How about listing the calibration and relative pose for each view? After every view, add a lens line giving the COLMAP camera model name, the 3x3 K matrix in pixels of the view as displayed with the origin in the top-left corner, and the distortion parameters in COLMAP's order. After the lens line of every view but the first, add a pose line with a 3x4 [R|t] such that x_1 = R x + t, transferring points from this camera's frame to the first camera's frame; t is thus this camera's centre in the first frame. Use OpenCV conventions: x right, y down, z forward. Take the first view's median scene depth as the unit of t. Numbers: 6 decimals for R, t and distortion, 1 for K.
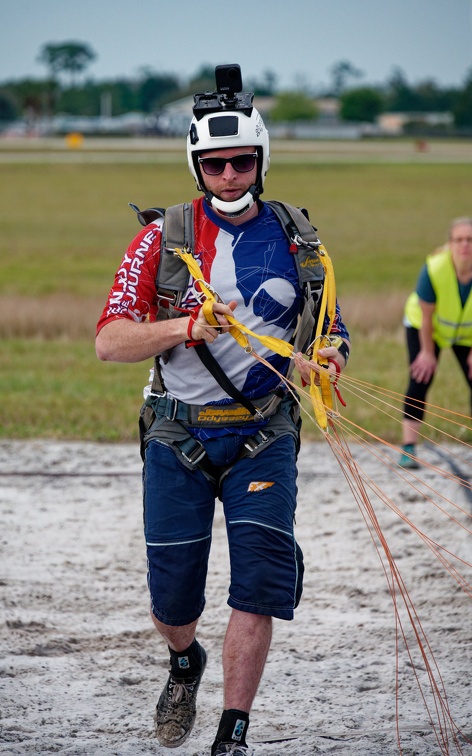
lens RADIAL K [[5043.2, 0, 235.7], [0, 5043.2, 378.5], [0, 0, 1]] dist [0.002757, 0.000000]
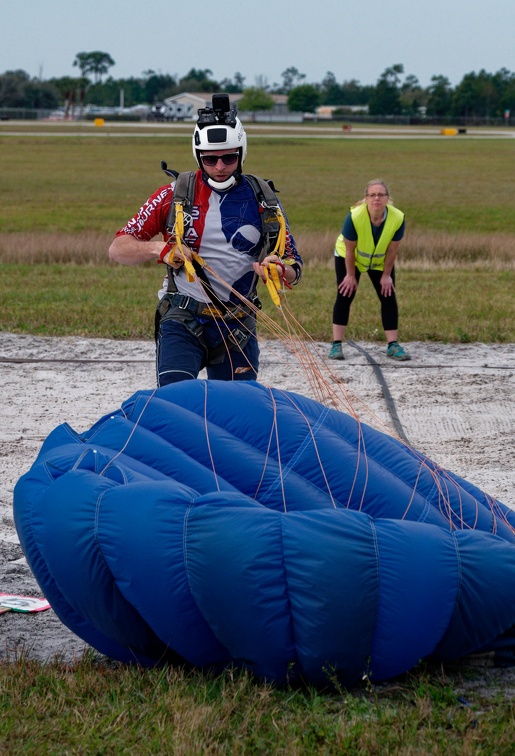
lens RADIAL K [[2751.1, 0, 258.9], [0, 2751.1, 377.5], [0, 0, 1]] dist [-0.103403, 0.000000]
pose [[0.999928, 0.005910, 0.010488, 0.004830], [-0.006268, 0.999387, 0.034442, -0.002977], [-0.010278, -0.034506, 0.999352, 0.236416]]
